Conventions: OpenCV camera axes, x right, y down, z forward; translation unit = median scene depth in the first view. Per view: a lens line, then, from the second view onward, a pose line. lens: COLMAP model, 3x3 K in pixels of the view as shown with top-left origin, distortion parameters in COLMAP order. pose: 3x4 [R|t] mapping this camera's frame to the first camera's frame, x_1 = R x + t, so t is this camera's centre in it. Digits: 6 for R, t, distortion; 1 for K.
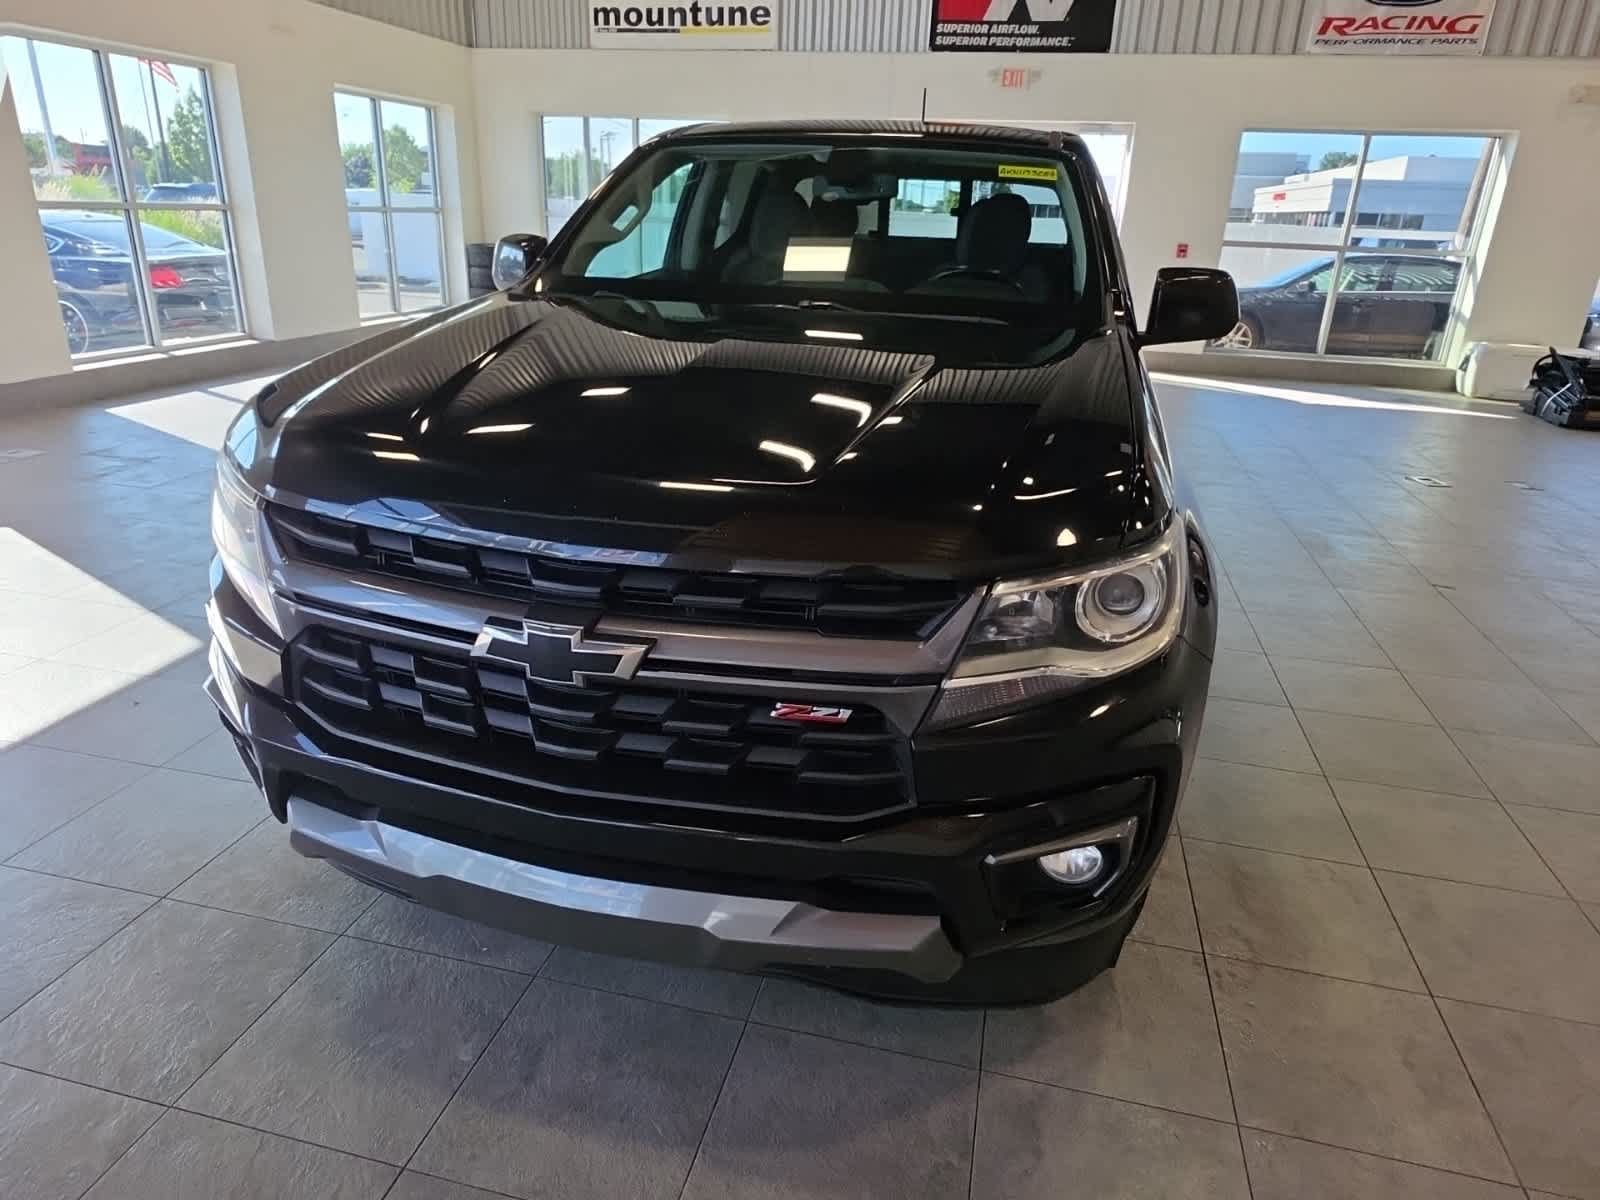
lens RADIAL K [[995.2, 0, 804.1], [0, 995.2, 593.3], [0, 0, 1]] dist [0.004870, -0.004669]
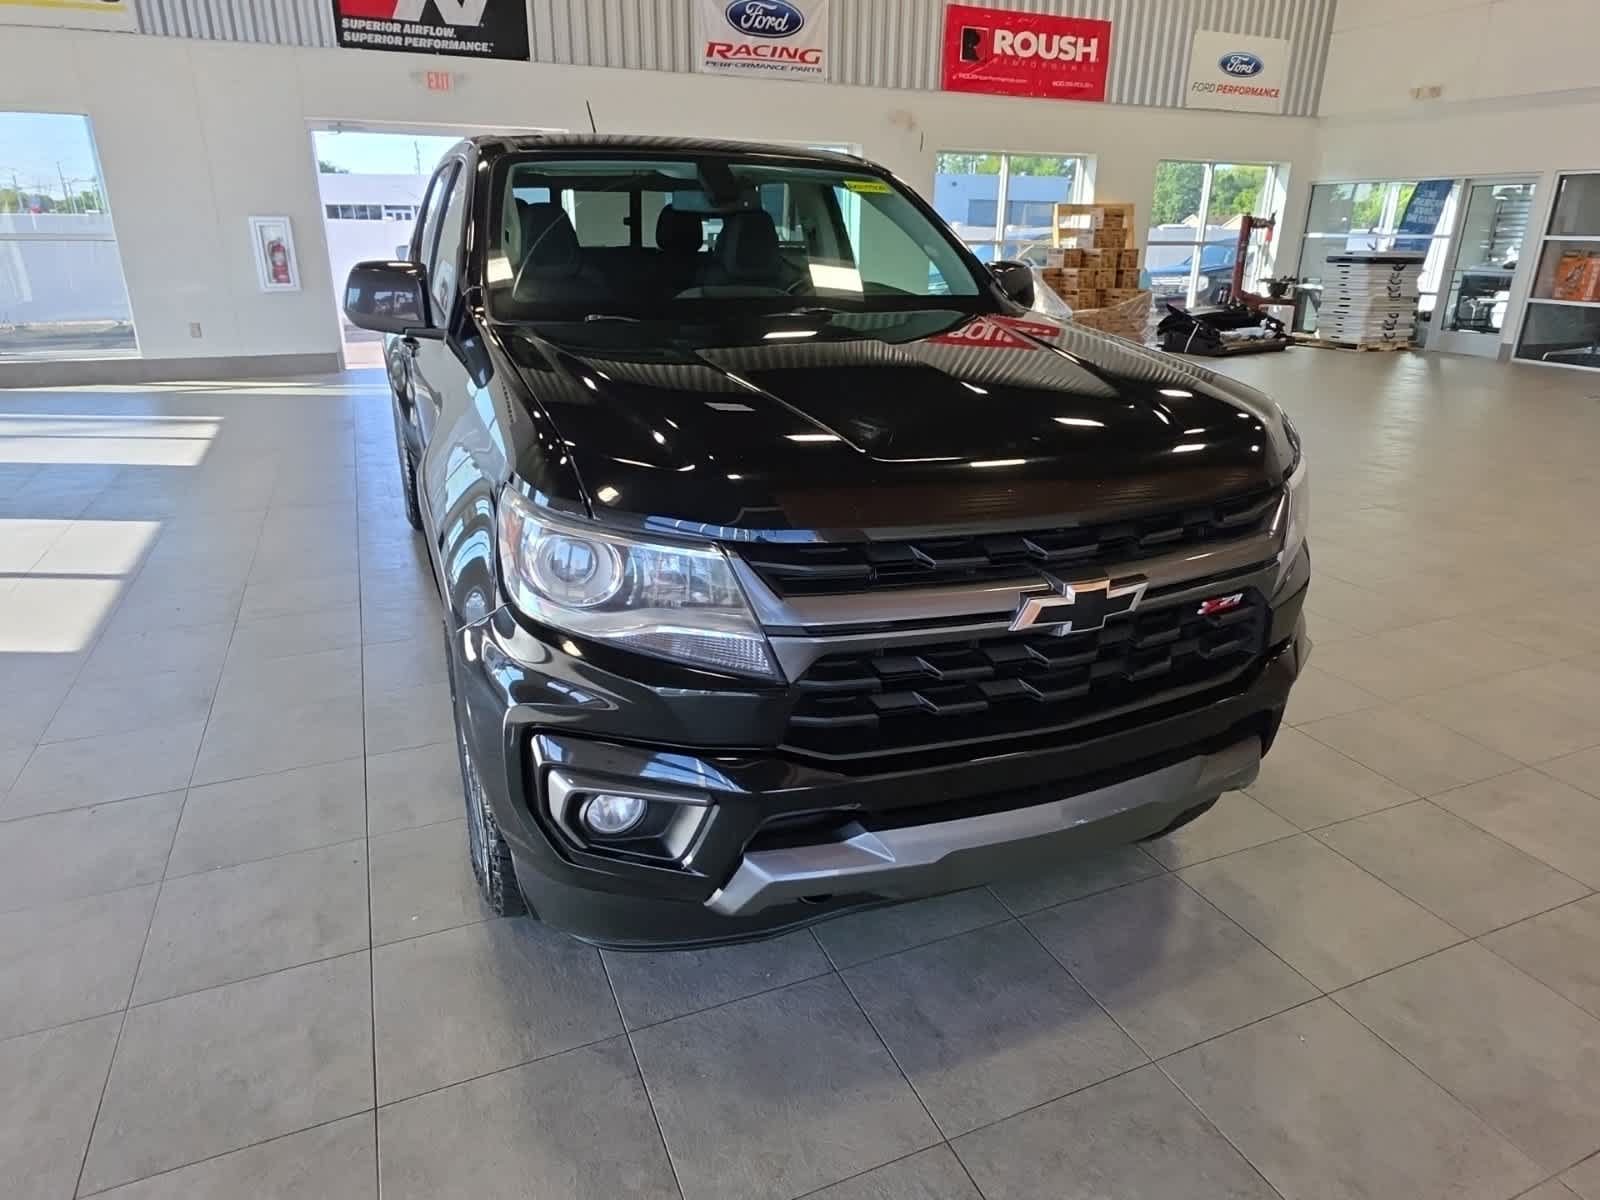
lens RADIAL K [[995.2, 0, 804.1], [0, 995.2, 593.3], [0, 0, 1]] dist [0.004870, -0.004669]
pose [[0.802934, -0.233129, 0.548587, -0.158191], [0.233287, 0.969835, 0.070696, -0.015906], [-0.548520, 0.071214, 0.833099, 0.026110]]
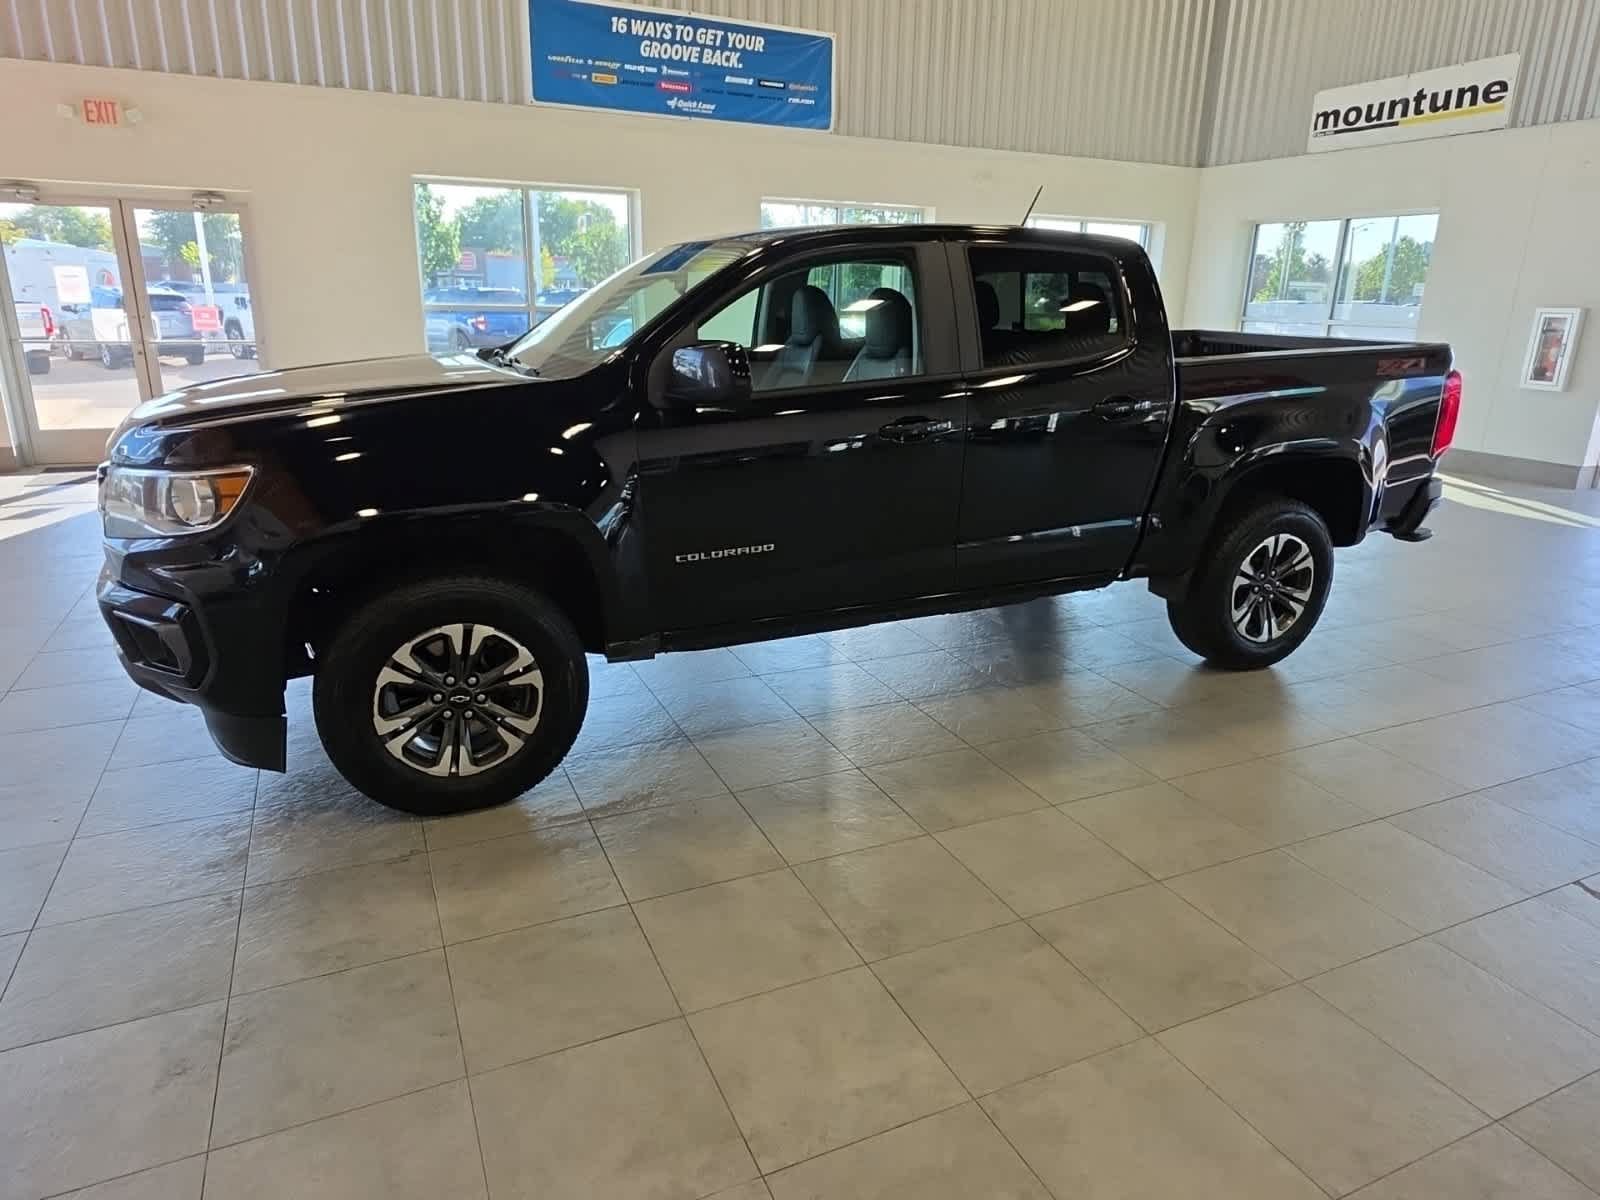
lens RADIAL K [[995.2, 0, 804.1], [0, 995.2, 593.3], [0, 0, 1]] dist [0.004870, -0.004669]
pose [[0.614280, 0.205513, -0.761856, 0.348786], [-0.282380, 0.958803, 0.030959, -0.028789], [0.736832, 0.196115, 0.647006, 0.101130]]
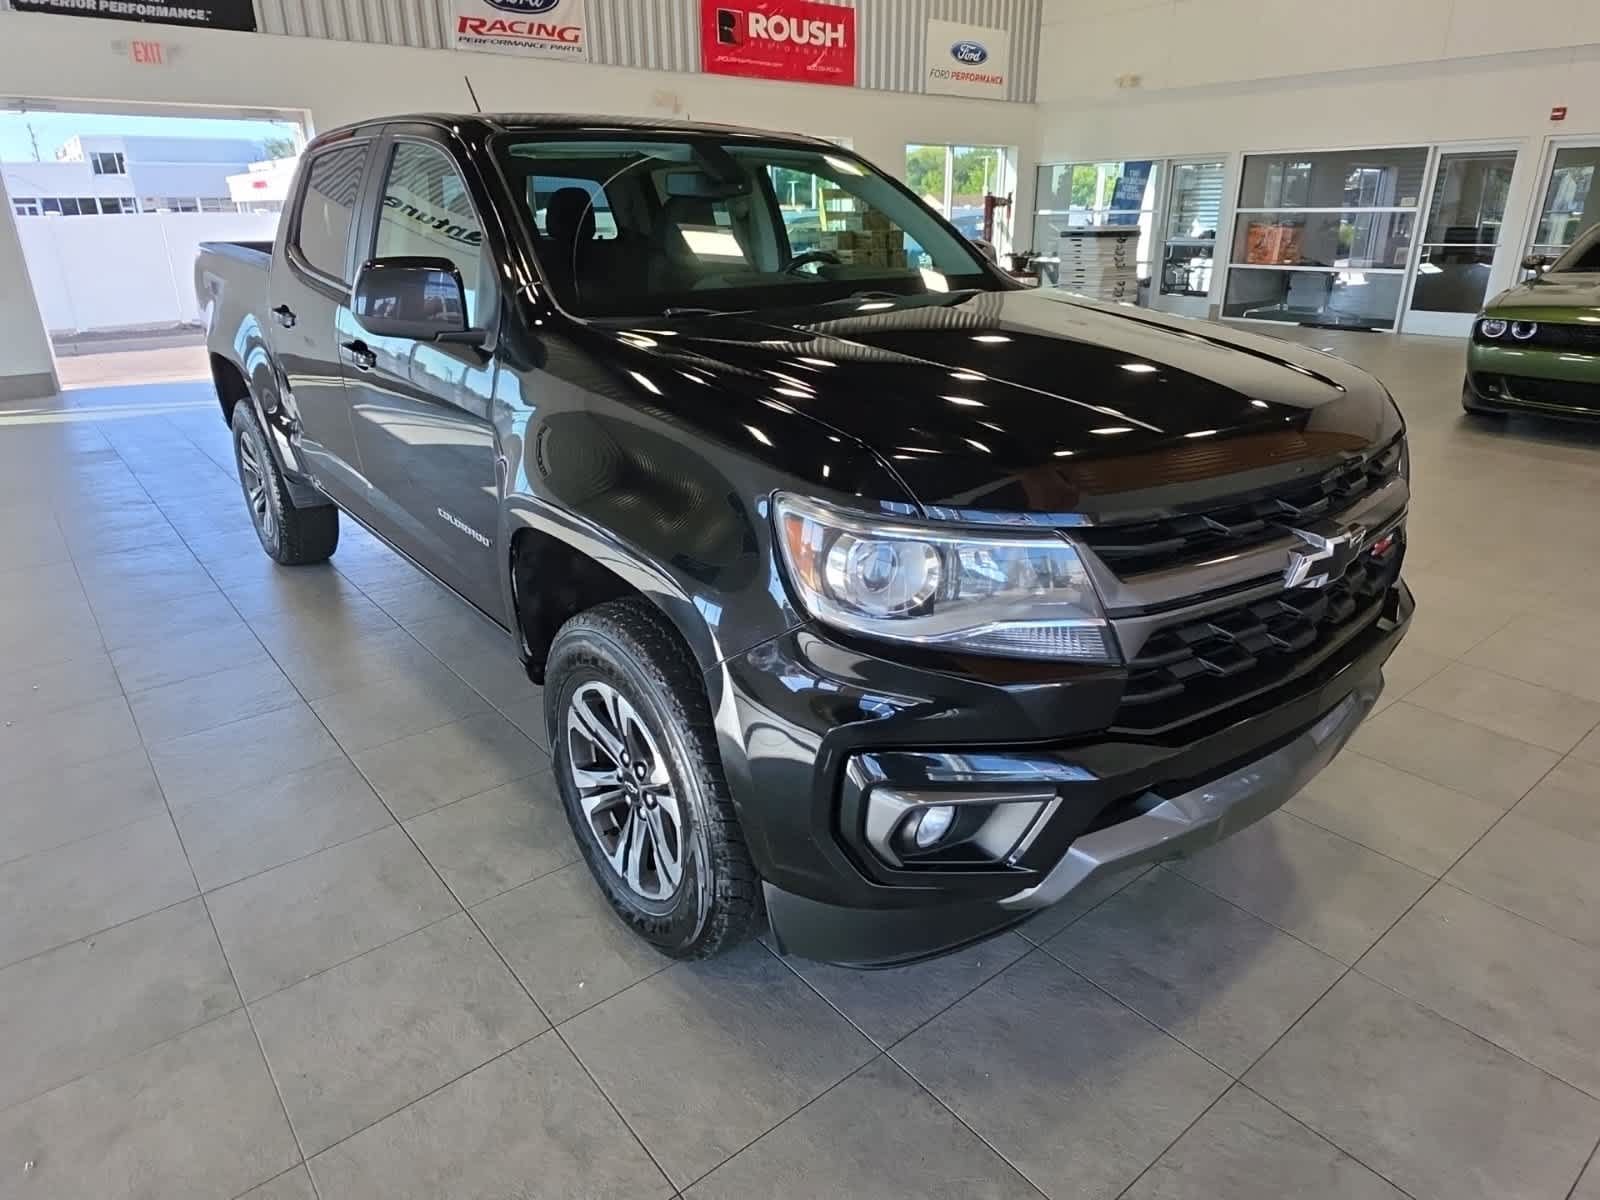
lens RADIAL K [[995.2, 0, 804.1], [0, 995.2, 593.3], [0, 0, 1]] dist [0.004870, -0.004669]
pose [[0.609095, -0.322620, 0.724514, -0.216417], [0.314069, 0.936961, 0.153185, -0.041233], [-0.728261, 0.134243, 0.672023, 0.087060]]
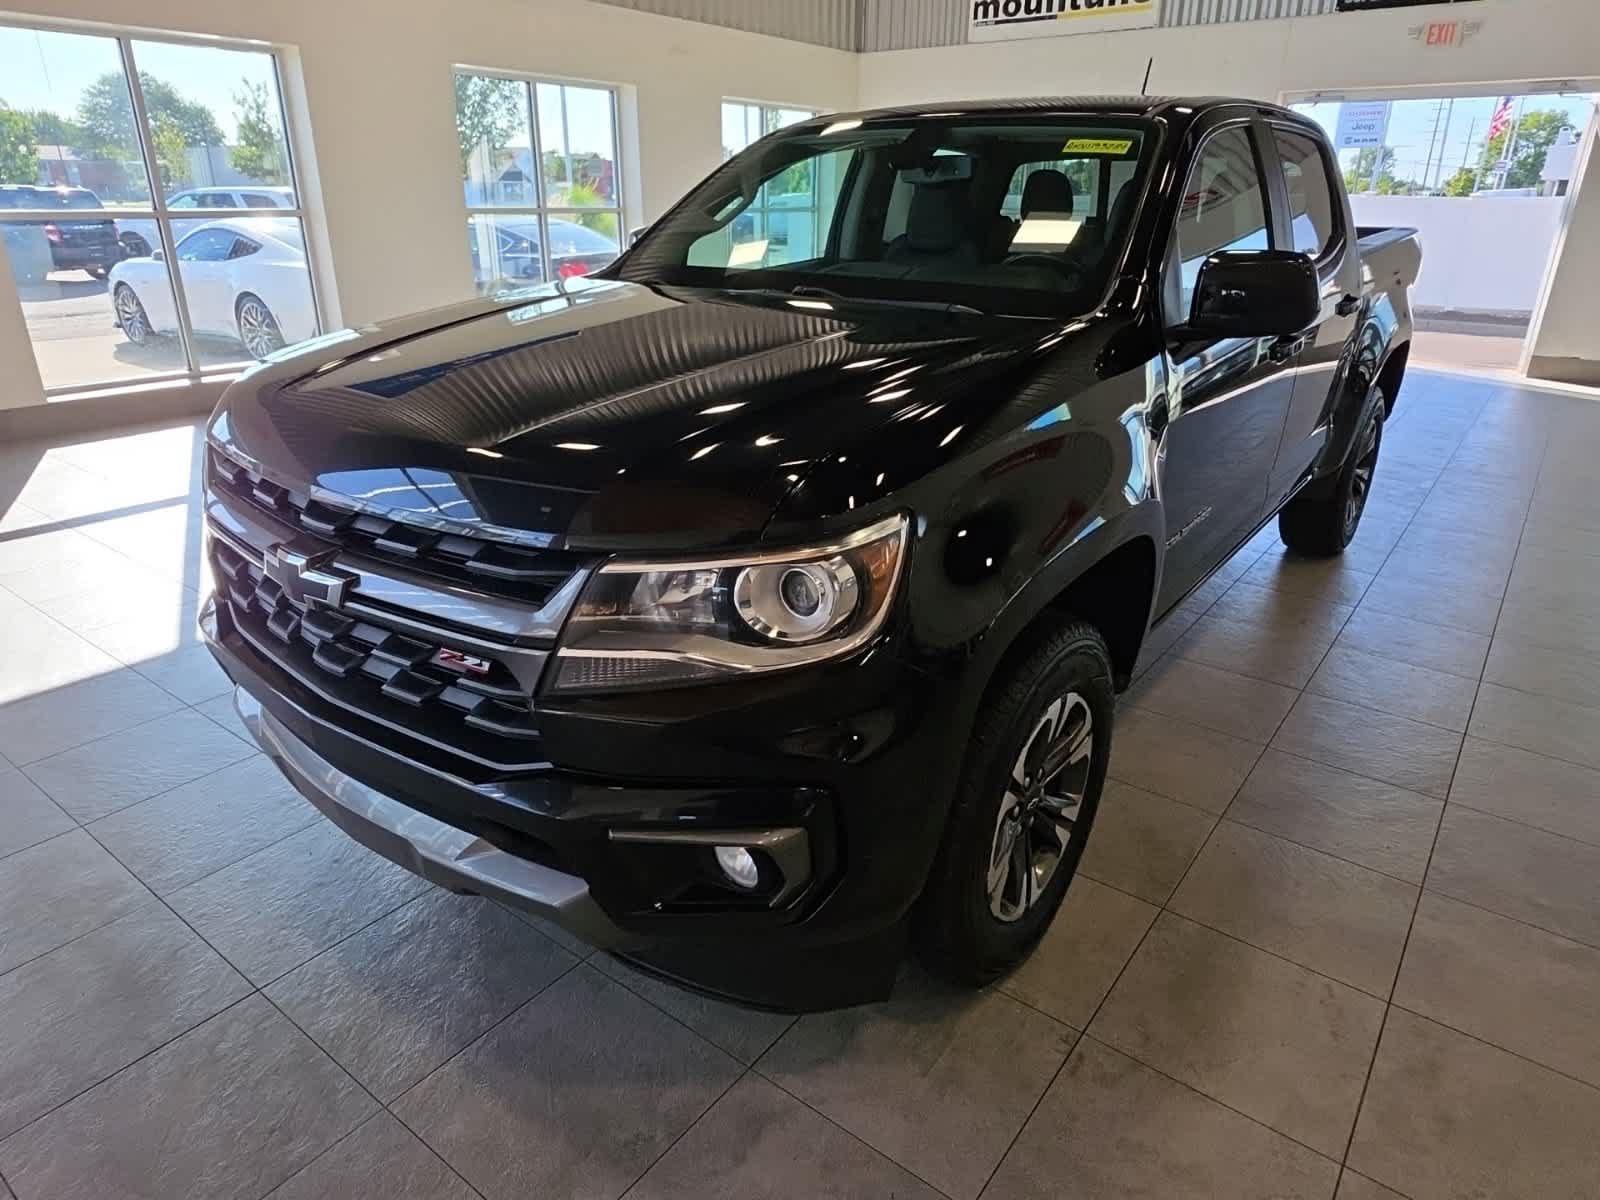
lens RADIAL K [[995.2, 0, 804.1], [0, 995.2, 593.3], [0, 0, 1]] dist [0.004870, -0.004669]
pose [[0.914350, 0.123679, -0.385574, 0.101533], [-0.121980, 0.992110, 0.028972, -0.003823], [0.386115, 0.020542, 0.922222, 0.019714]]
